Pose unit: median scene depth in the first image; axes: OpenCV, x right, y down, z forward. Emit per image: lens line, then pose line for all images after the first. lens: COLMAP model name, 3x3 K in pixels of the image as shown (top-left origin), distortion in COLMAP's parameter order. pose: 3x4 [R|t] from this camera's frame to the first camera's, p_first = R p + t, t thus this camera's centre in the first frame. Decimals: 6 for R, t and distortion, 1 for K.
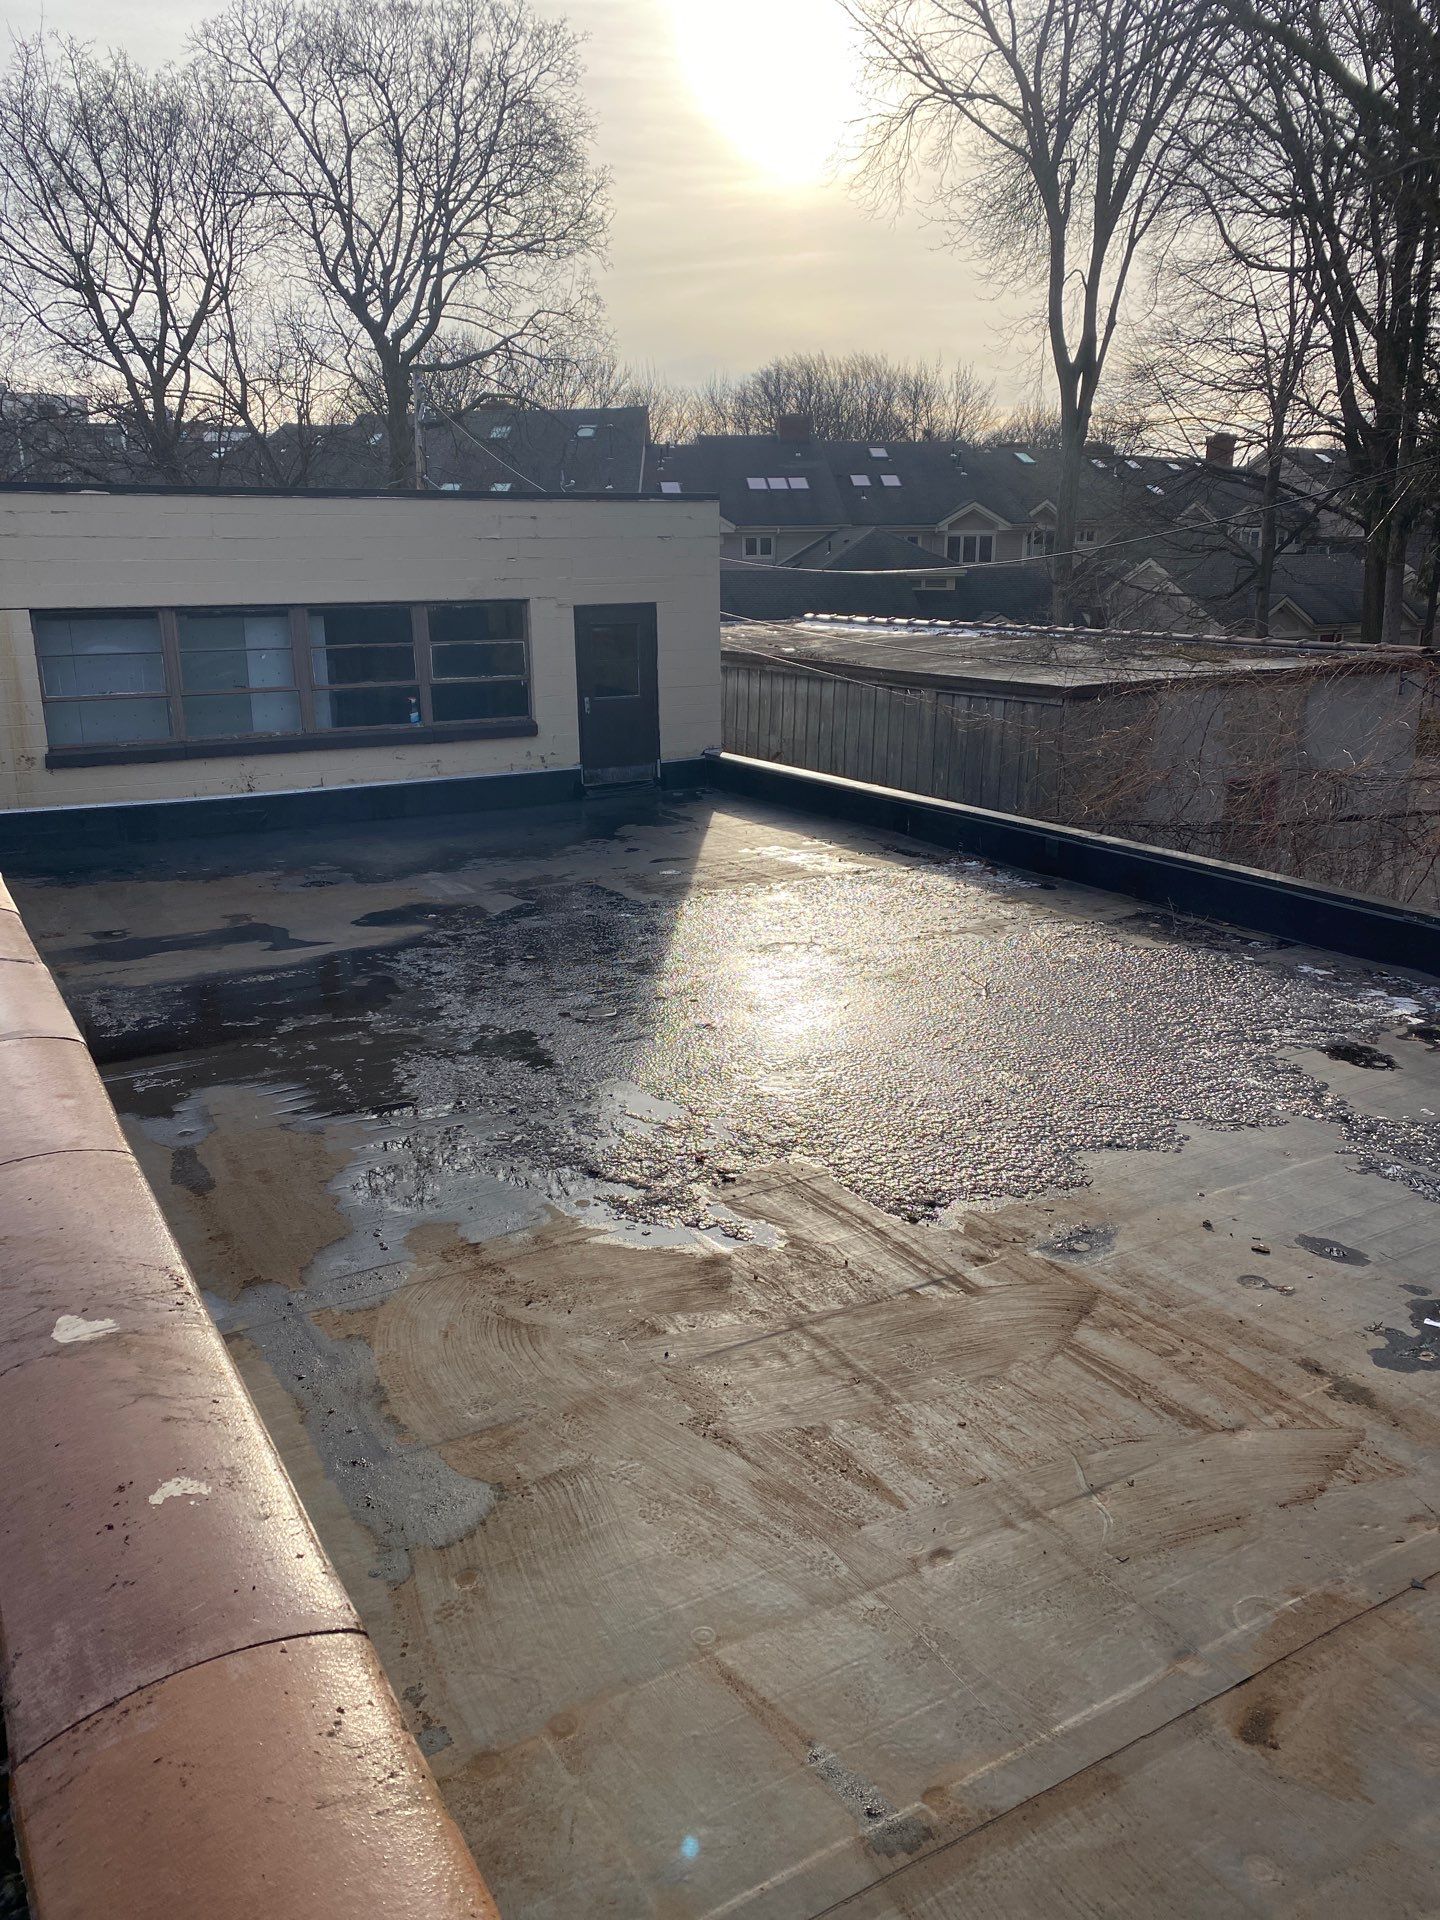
lens RADIAL K [[1447.0, 0, 720.0], [0, 1447.0, 960.0], [0, 0, 1]] dist [0.080839, -0.101773]
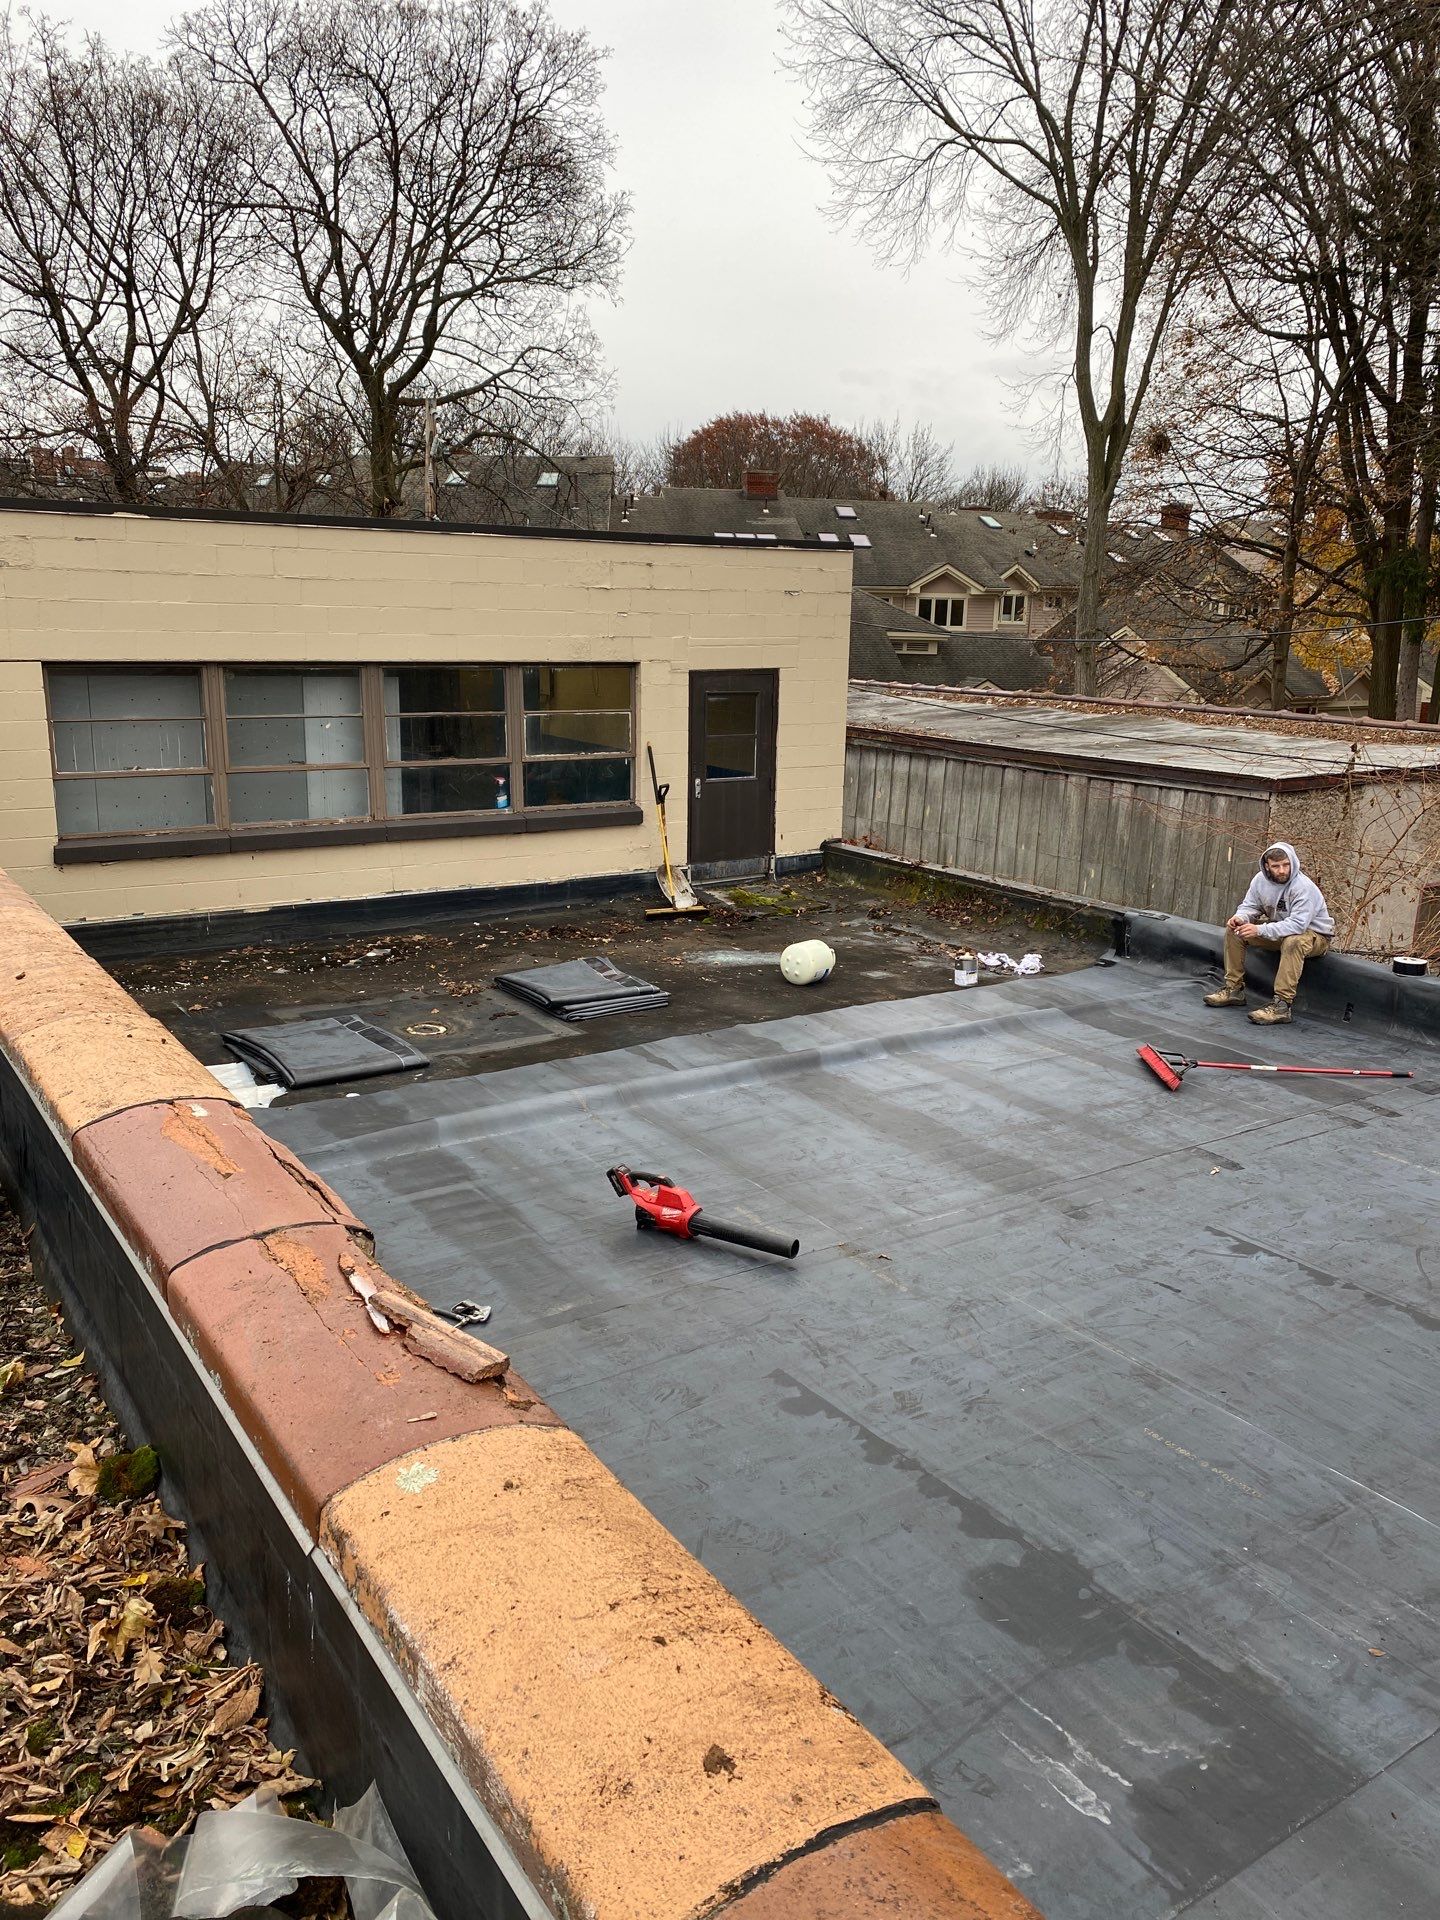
lens RADIAL K [[1447.0, 0, 720.0], [0, 1447.0, 960.0], [0, 0, 1]] dist [0.080839, -0.101773]
pose [[0.997900, 0.012302, 0.063600, -0.070784], [-0.010028, 0.999303, -0.035951, -0.025399], [-0.063998, 0.035237, 0.997328, 0.092795]]
